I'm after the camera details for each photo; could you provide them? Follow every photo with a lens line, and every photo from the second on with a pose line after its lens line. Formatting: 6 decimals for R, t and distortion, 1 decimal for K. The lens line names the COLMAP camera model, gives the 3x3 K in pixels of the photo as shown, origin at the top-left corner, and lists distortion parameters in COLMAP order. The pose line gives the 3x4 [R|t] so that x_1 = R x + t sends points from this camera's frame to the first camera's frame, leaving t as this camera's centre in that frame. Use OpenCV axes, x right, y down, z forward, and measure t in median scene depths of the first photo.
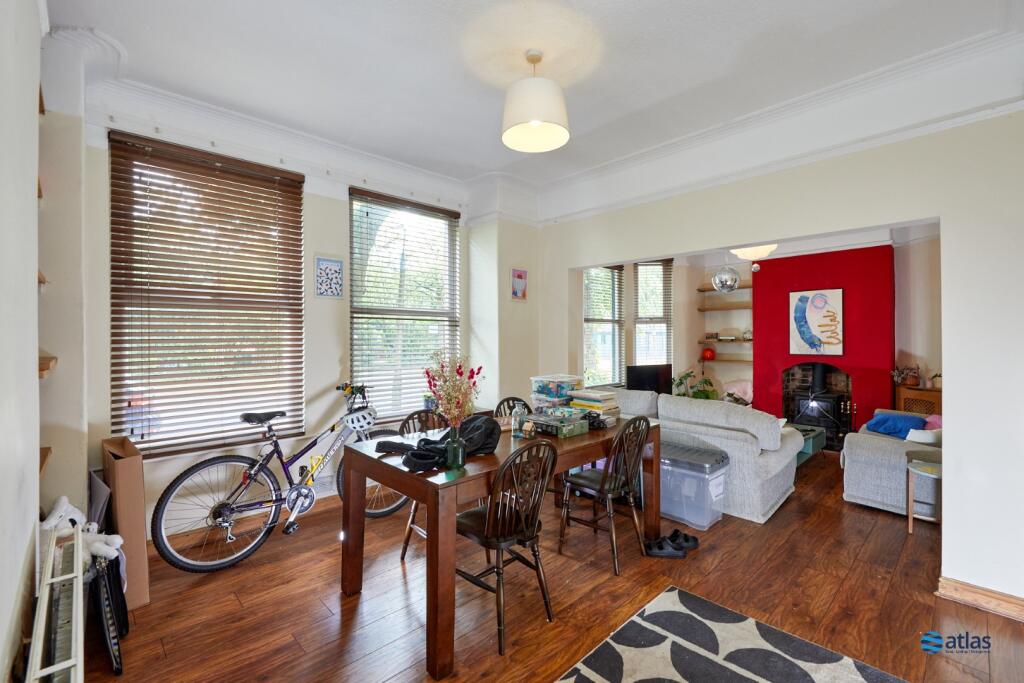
lens RADIAL K [[448.5, 0, 512.0], [0, 448.5, 341.5], [0, 0, 1]] dist [-0.000149, -0.000042]
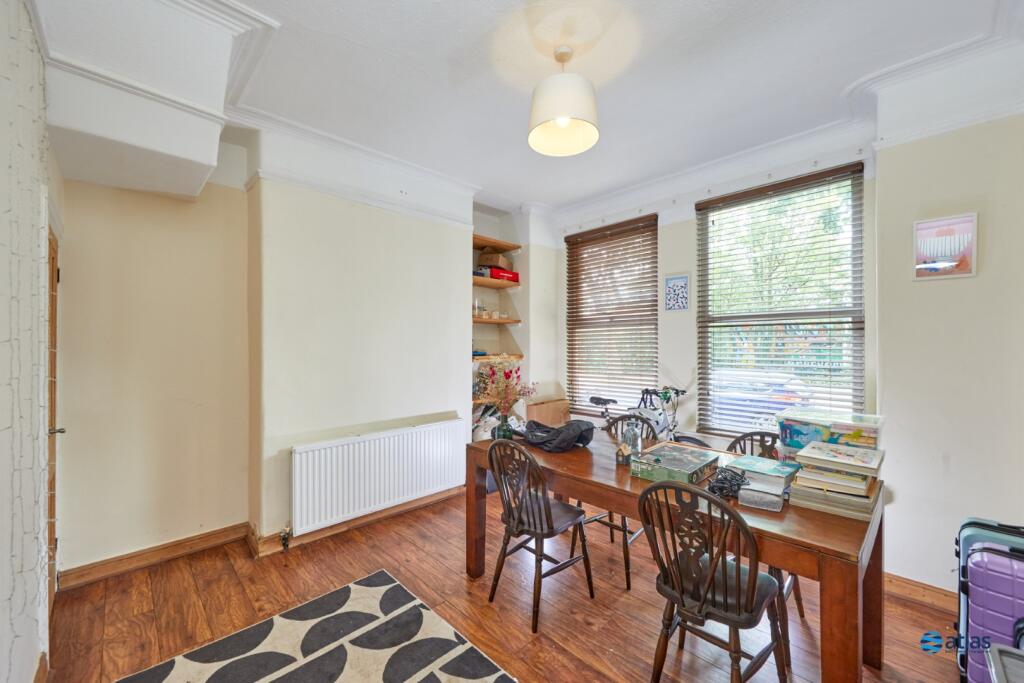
lens RADIAL K [[395.0, 0, 512.4], [0, 395.0, 350.1], [0, 0, 1]] dist [0.000147, -0.000007]
pose [[0.005584, 0.010809, -0.999926, 0.631198], [-0.009632, 0.999896, 0.010754, -0.006152], [0.999938, 0.009572, 0.005688, 0.621826]]
